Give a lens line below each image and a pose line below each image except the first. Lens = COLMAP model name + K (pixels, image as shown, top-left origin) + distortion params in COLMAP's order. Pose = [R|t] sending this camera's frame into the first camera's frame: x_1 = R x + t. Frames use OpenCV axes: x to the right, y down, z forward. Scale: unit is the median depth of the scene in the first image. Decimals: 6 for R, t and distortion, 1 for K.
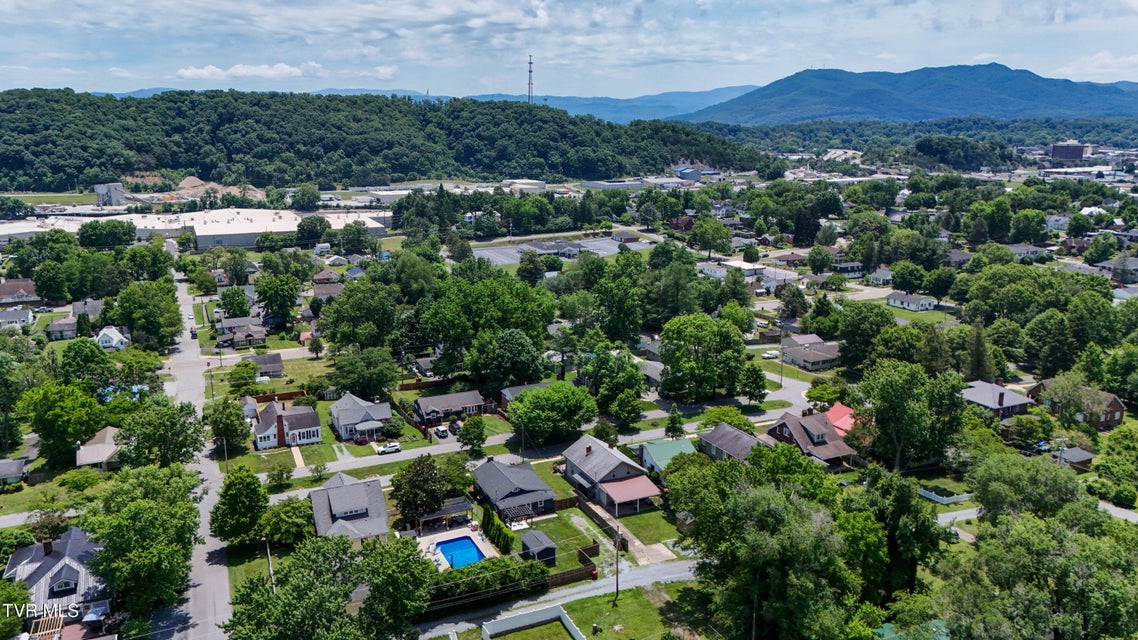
lens RADIAL K [[831.0, 0, 569.8], [0, 831.0, 324.7], [0, 0, 1]] dist [0.072819, -0.071388]
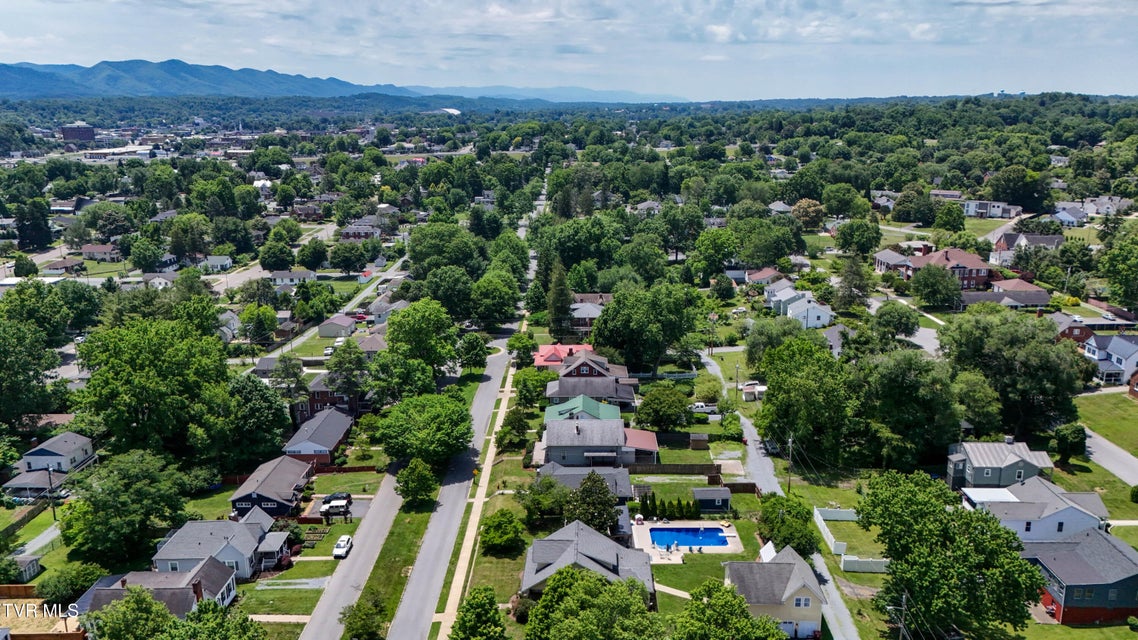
lens RADIAL K [[831.0, 0, 572.7], [0, 831.0, 322.8], [0, 0, 1]] dist [0.072819, -0.071388]
pose [[0.434770, -0.229269, 0.870868, -0.233089], [0.212991, 0.965791, 0.147926, -0.034881], [-0.874991, 0.121173, 0.468729, 0.144601]]
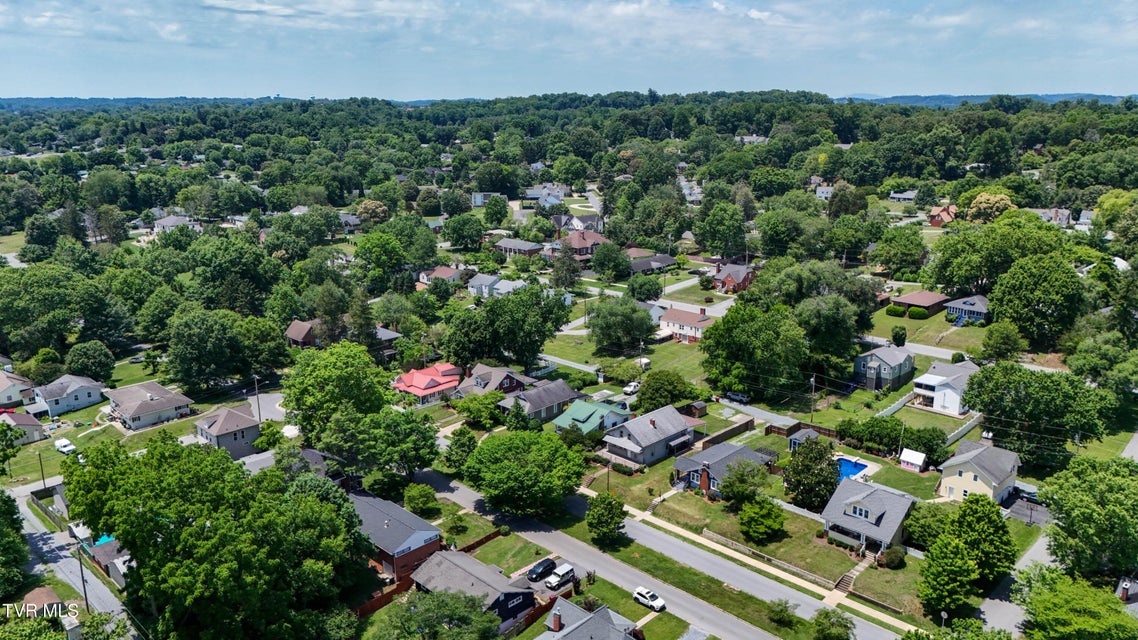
lens RADIAL K [[831.0, 0, 568.0], [0, 831.0, 320.1], [0, 0, 1]] dist [0.072819, -0.071388]
pose [[-0.344182, -0.234046, 0.909264, -0.239135], [0.218684, 0.921815, 0.320055, -0.090321], [-0.913081, 0.308999, -0.266090, 0.373577]]
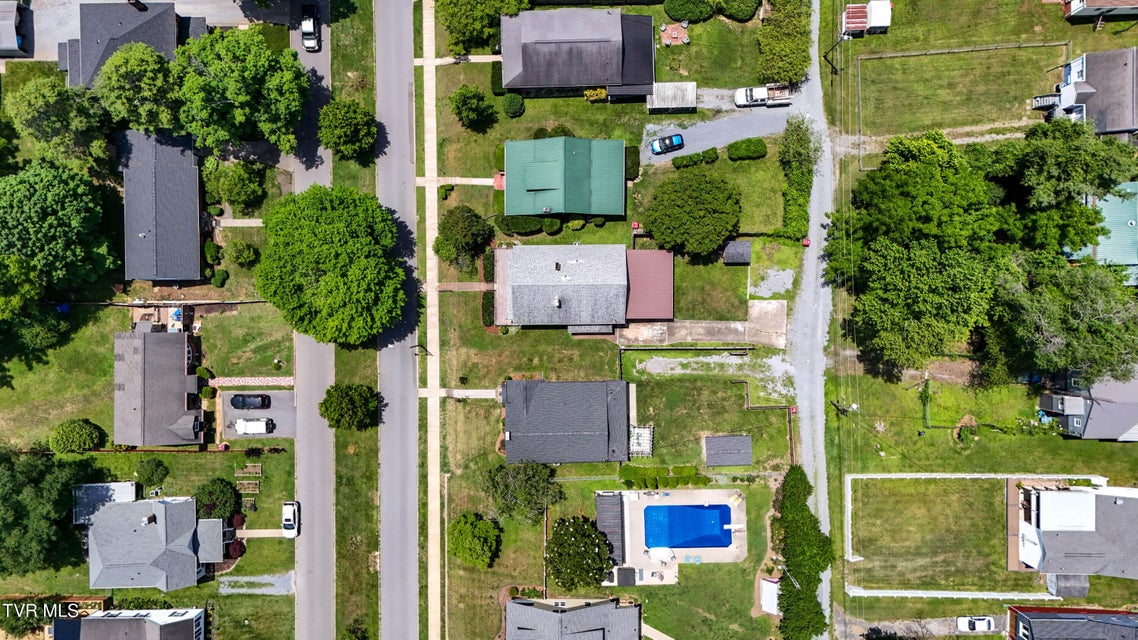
lens RADIAL K [[831.0, 0, 571.9], [0, 831.0, 320.5], [0, 0, 1]] dist [0.072819, -0.071388]
pose [[0.419218, -0.907881, 0.002995, 0.003207], [0.203801, 0.097319, 0.974163, -0.143573], [-0.884716, -0.407776, 0.225825, 0.232605]]
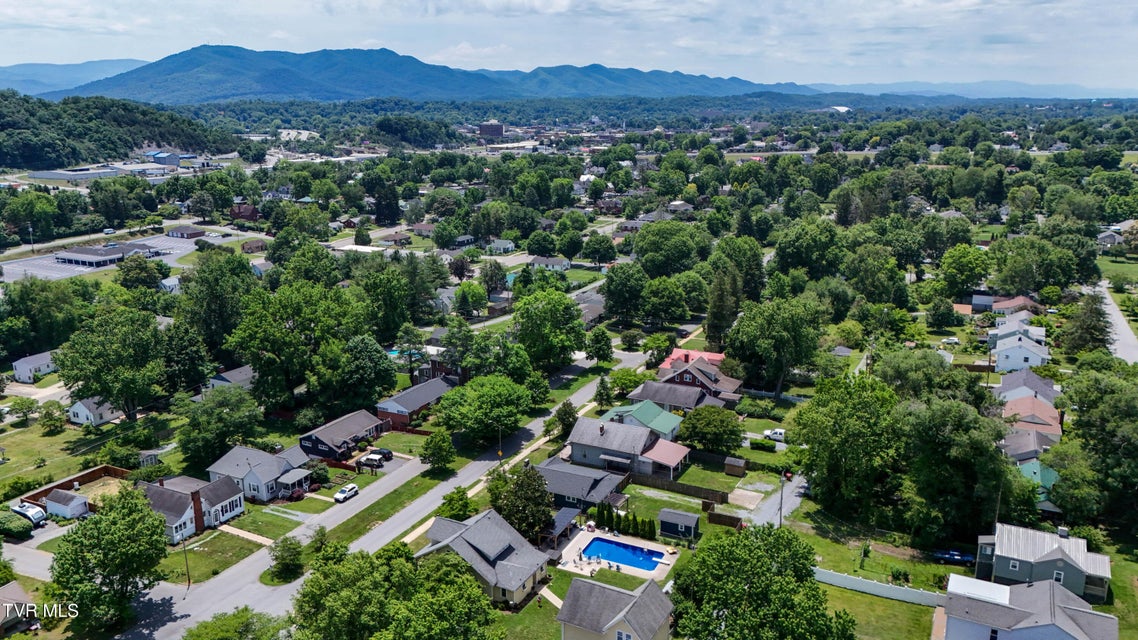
lens RADIAL K [[831.0, 0, 572.6], [0, 831.0, 325.4], [0, 0, 1]] dist [0.072819, -0.071388]
pose [[0.785636, -0.160104, 0.597614, -0.164484], [0.146116, 0.986627, 0.072236, -0.014466], [-0.601187, 0.030570, 0.798524, 0.060019]]
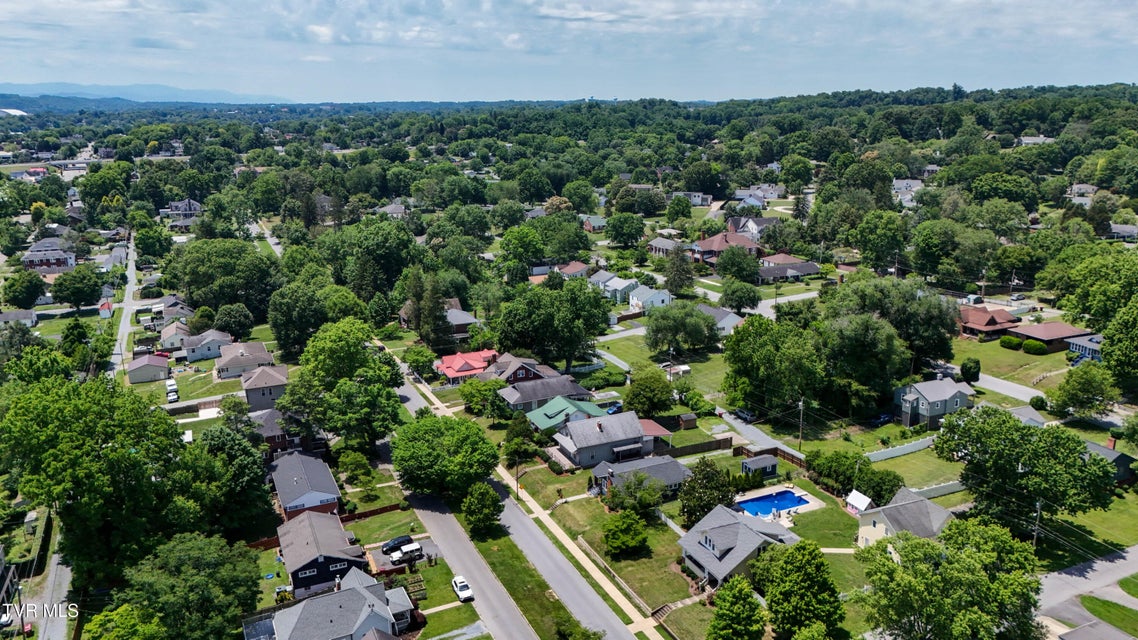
lens RADIAL K [[831.0, 0, 571.5], [0, 831.0, 318.7], [0, 0, 1]] dist [0.072819, -0.071388]
pose [[0.005530, -0.247574, 0.968853, -0.261444], [0.236081, 0.941804, 0.239314, -0.063254], [-0.971718, 0.227405, 0.063656, 0.263222]]
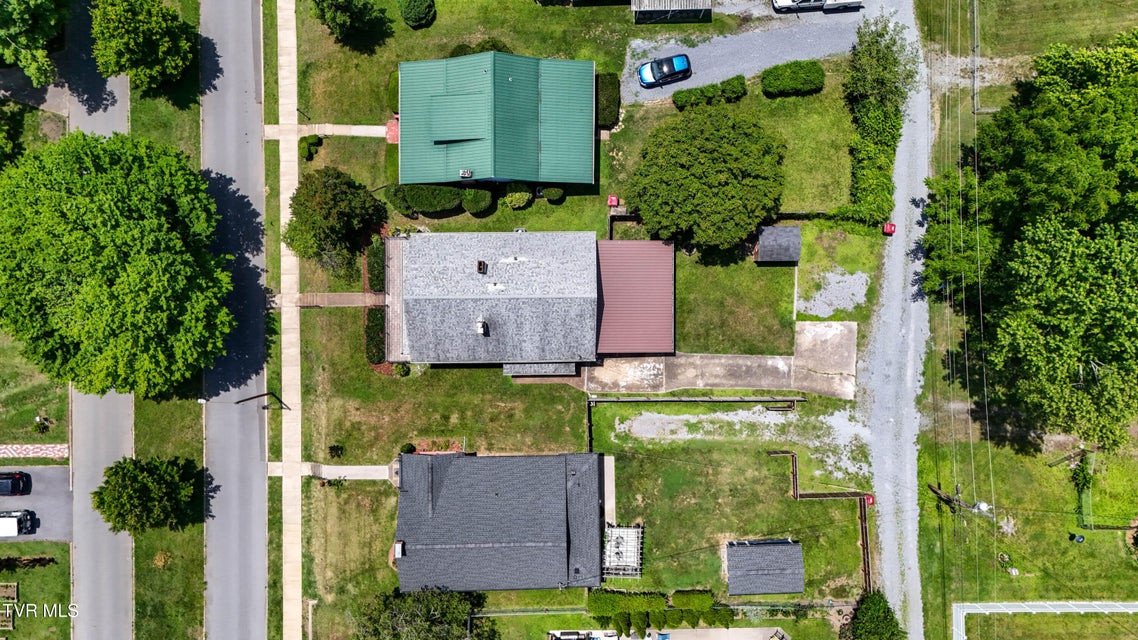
lens RADIAL K [[831.0, 0, 574.4], [0, 831.0, 317.1], [0, 0, 1]] dist [0.072819, -0.071388]
pose [[0.418762, -0.908088, 0.003920, 0.012486], [0.203144, 0.097885, 0.974244, -0.067604], [-0.885083, -0.407180, 0.225463, 0.243785]]
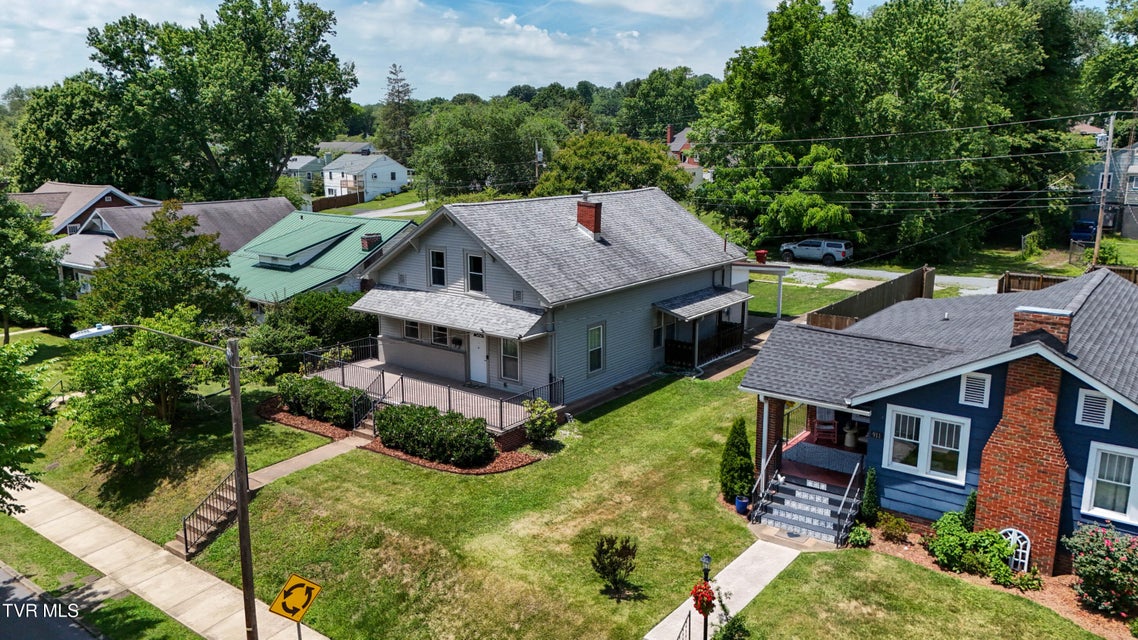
lens RADIAL K [[831.0, 0, 575.6], [0, 831.0, 325.2], [0, 0, 1]] dist [0.072819, -0.071388]
pose [[-0.461906, -0.189981, 0.866343, -0.047092], [0.204592, 0.927623, 0.312501, 0.030242], [-0.863009, 0.321594, -0.389606, 0.307505]]
